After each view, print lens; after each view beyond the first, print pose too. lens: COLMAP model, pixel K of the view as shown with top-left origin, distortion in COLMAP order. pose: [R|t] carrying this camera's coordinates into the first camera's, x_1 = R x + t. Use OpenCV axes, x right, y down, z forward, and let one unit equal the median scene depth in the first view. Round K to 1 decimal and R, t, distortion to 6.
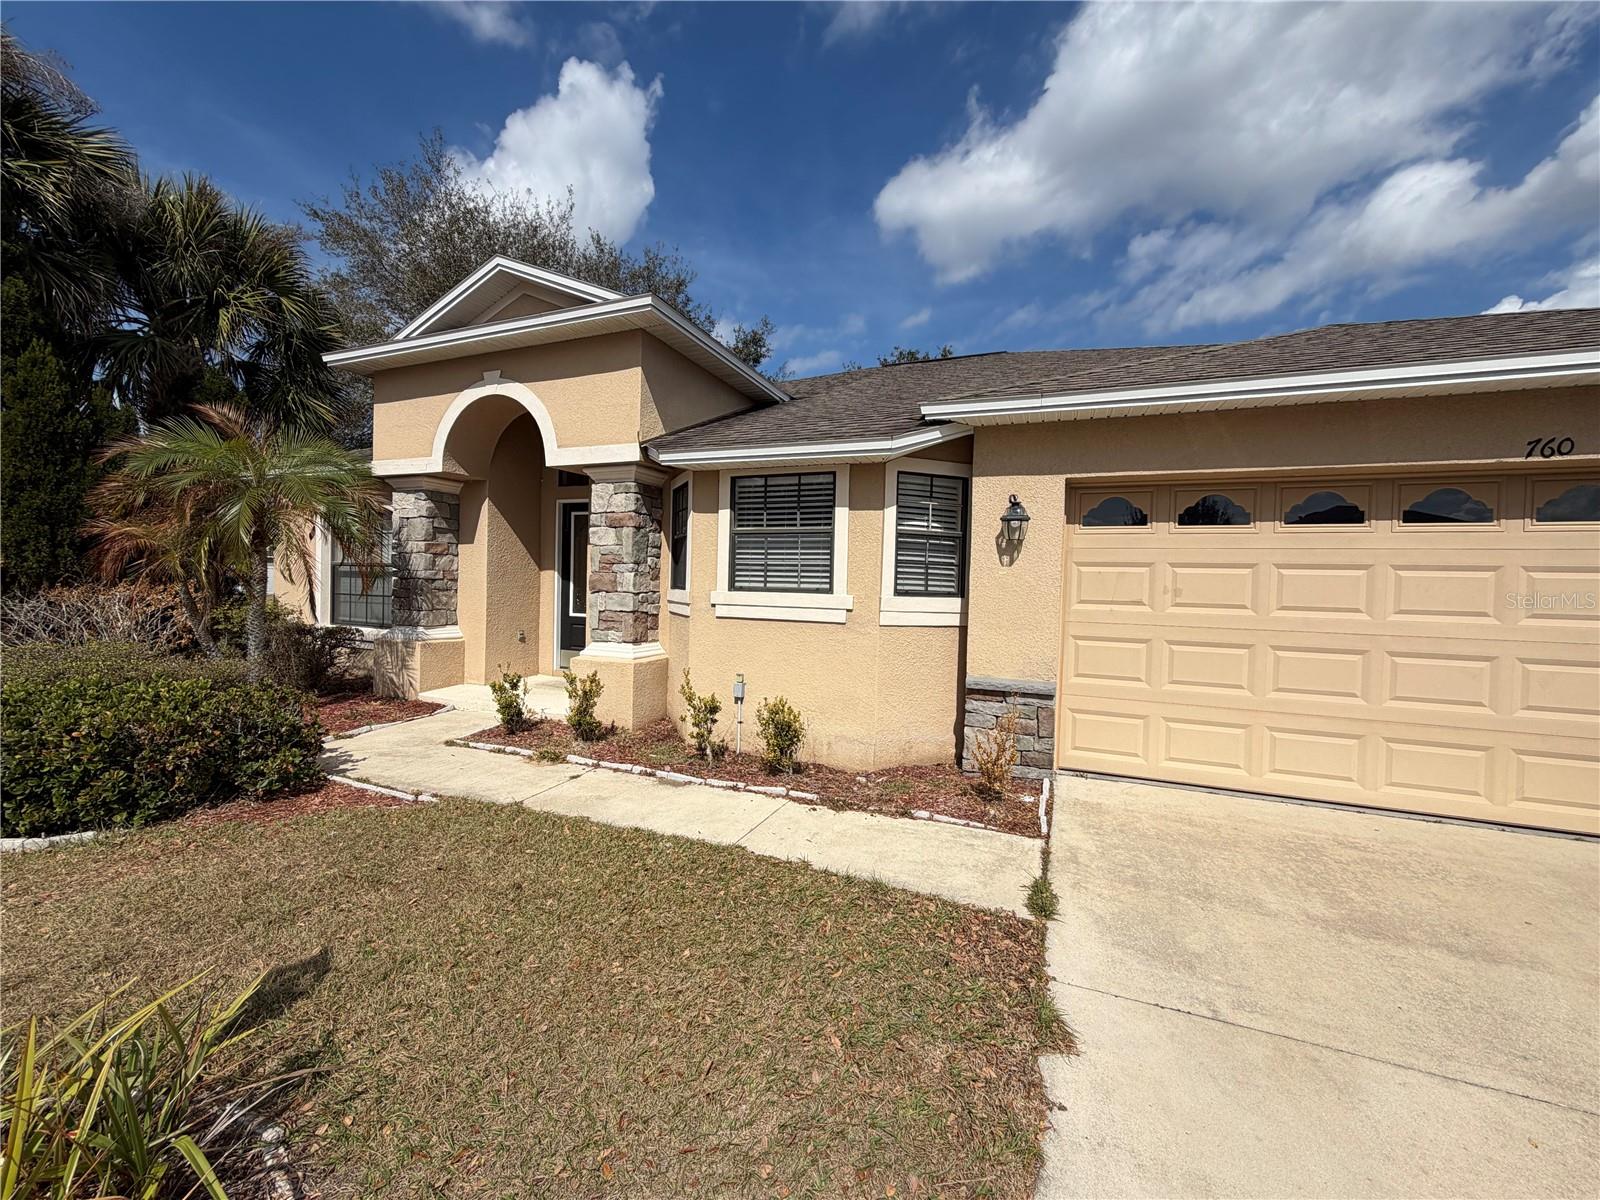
lens RADIAL K [[632.4, 0, 793.4], [0, 632.4, 599.8], [0, 0, 1]] dist [-0.003524, -0.000172]
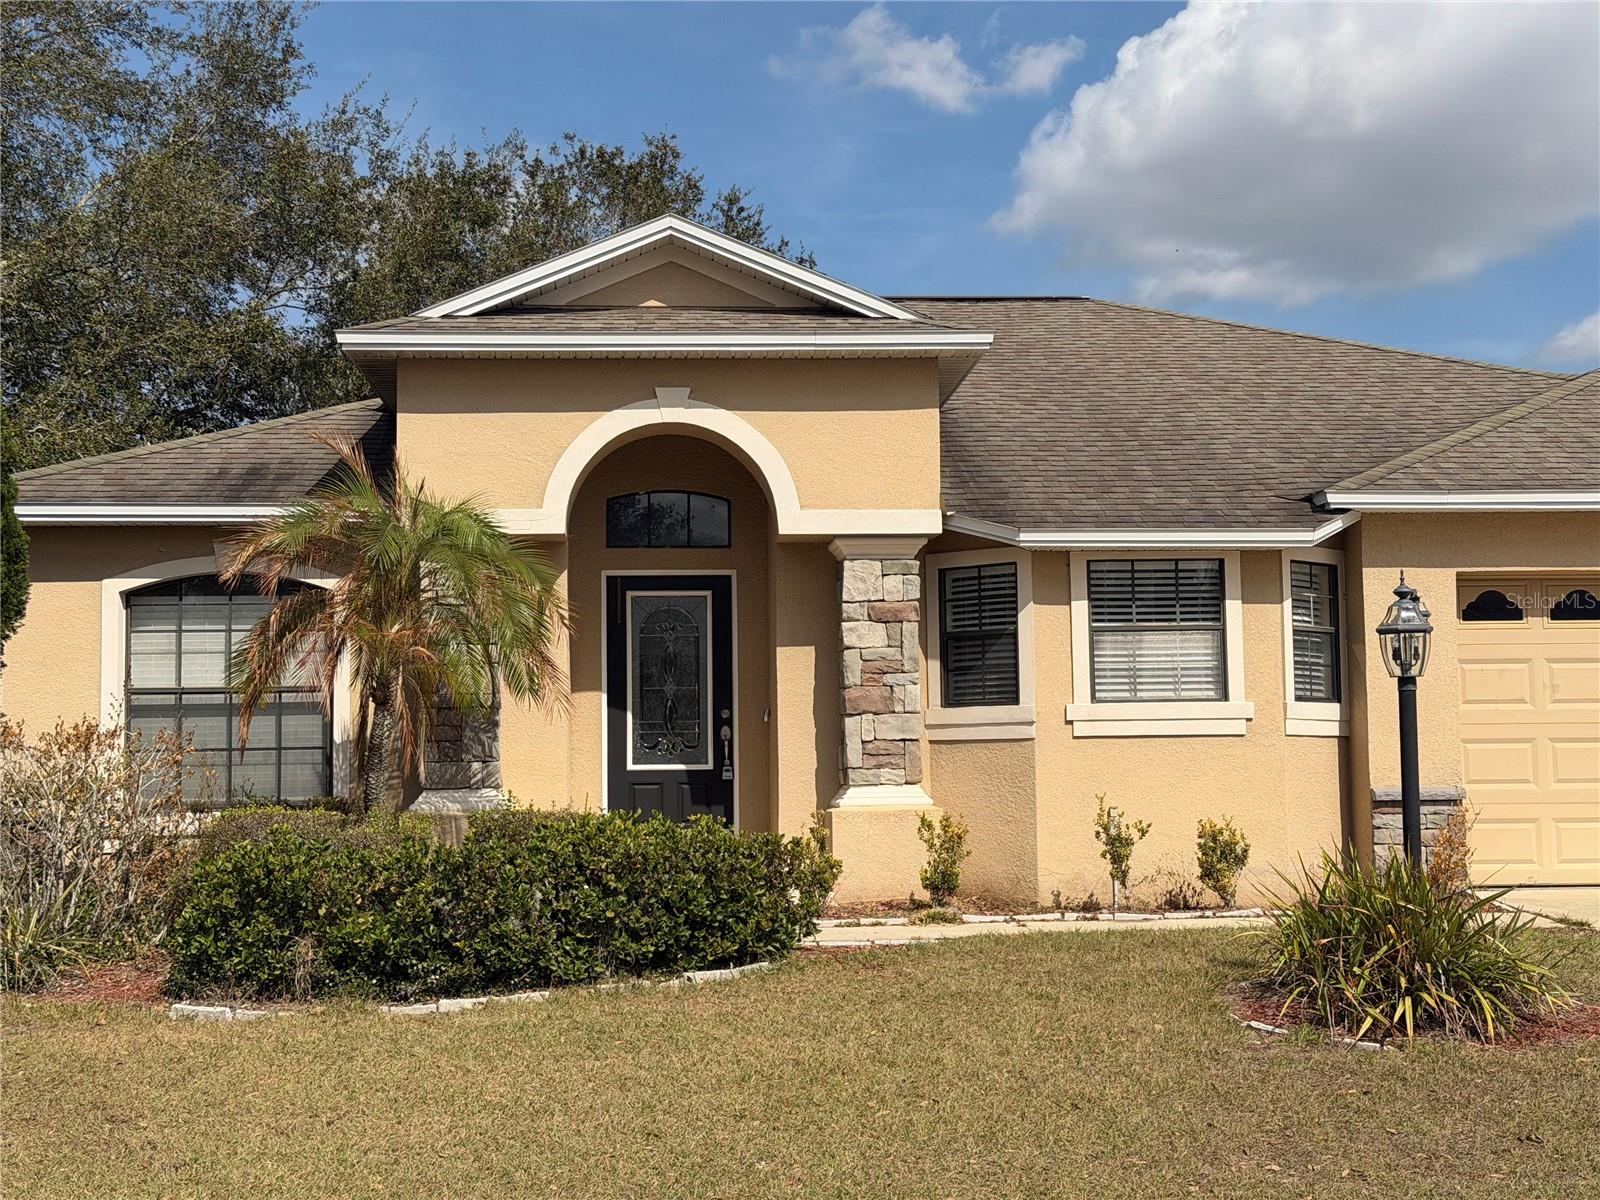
lens RADIAL K [[2211.7, 0, 810.5], [0, 2211.7, 604.0], [0, 0, 1]] dist [0.111812, 0.000000]
pose [[0.890329, -0.002874, 0.455309, -1.751006], [0.048466, 0.994897, -0.088492, 0.095589], [-0.452732, 0.100854, 0.885925, -1.370615]]
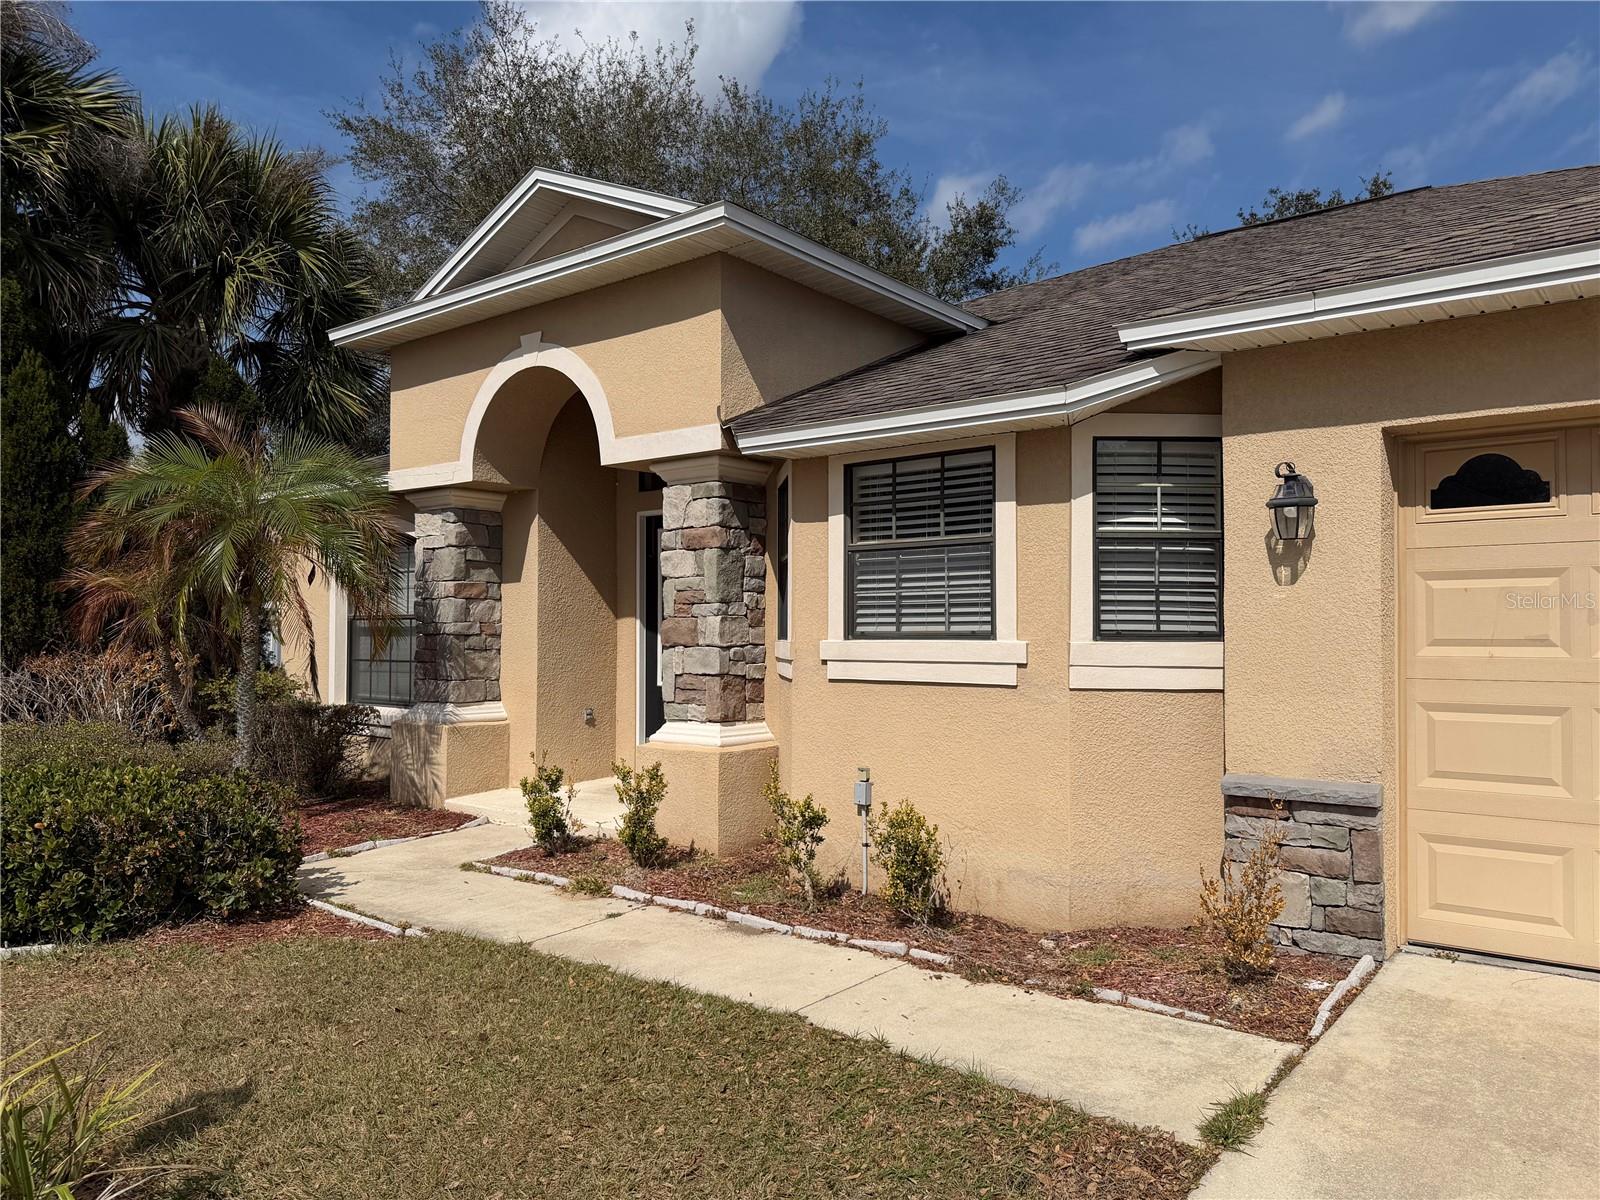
lens RADIAL K [[1119.7, 0, 799.1], [0, 1119.7, 611.4], [0, 0, 1]] dist [0.028221, -0.039866]
pose [[0.958820, -0.030962, -0.282320, 0.182188], [0.017149, 0.998538, -0.051266, 0.015649], [0.283495, 0.044314, 0.957949, -0.110631]]
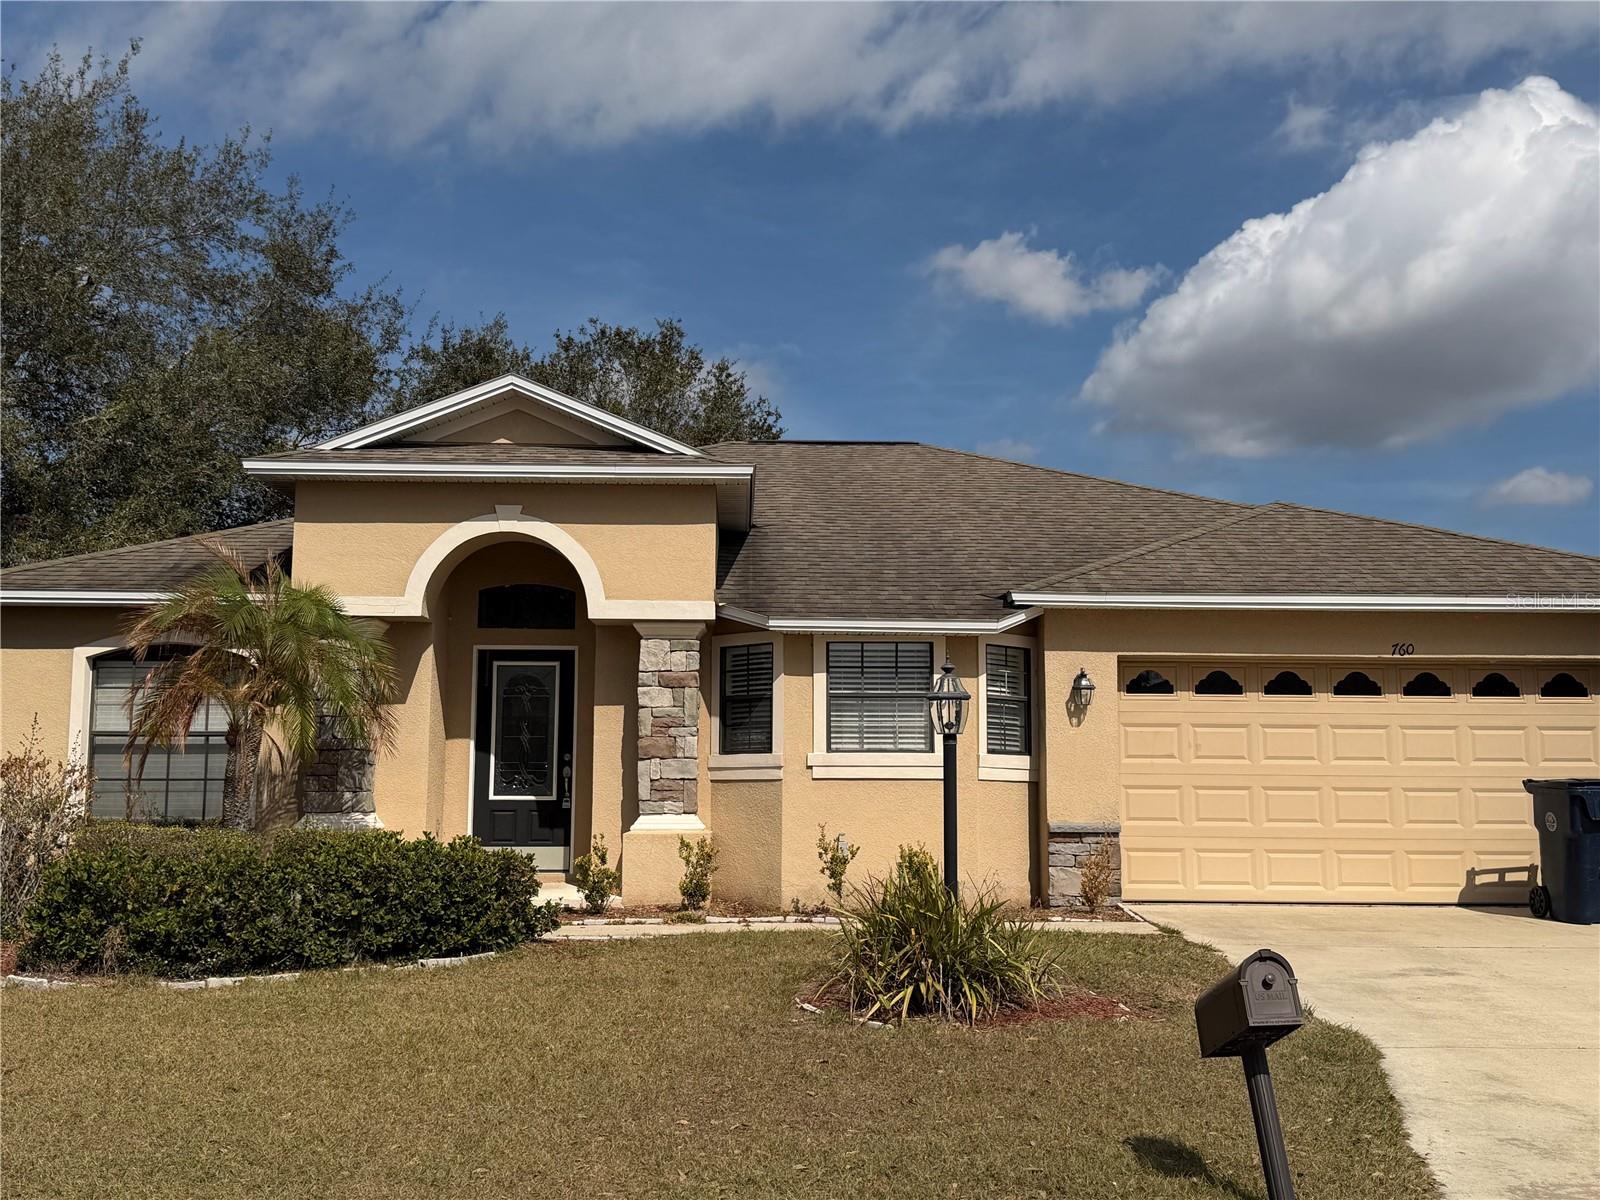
lens RADIAL K [[1680.2, 0, 809.0], [0, 1680.2, 608.8], [0, 0, 1]] dist [0.089996, 0.000000]
pose [[0.907333, 0.026601, 0.419570, -1.328989], [0.030880, 0.991083, -0.129615, 0.111793], [-0.419277, 0.130560, 0.898421, -1.522710]]
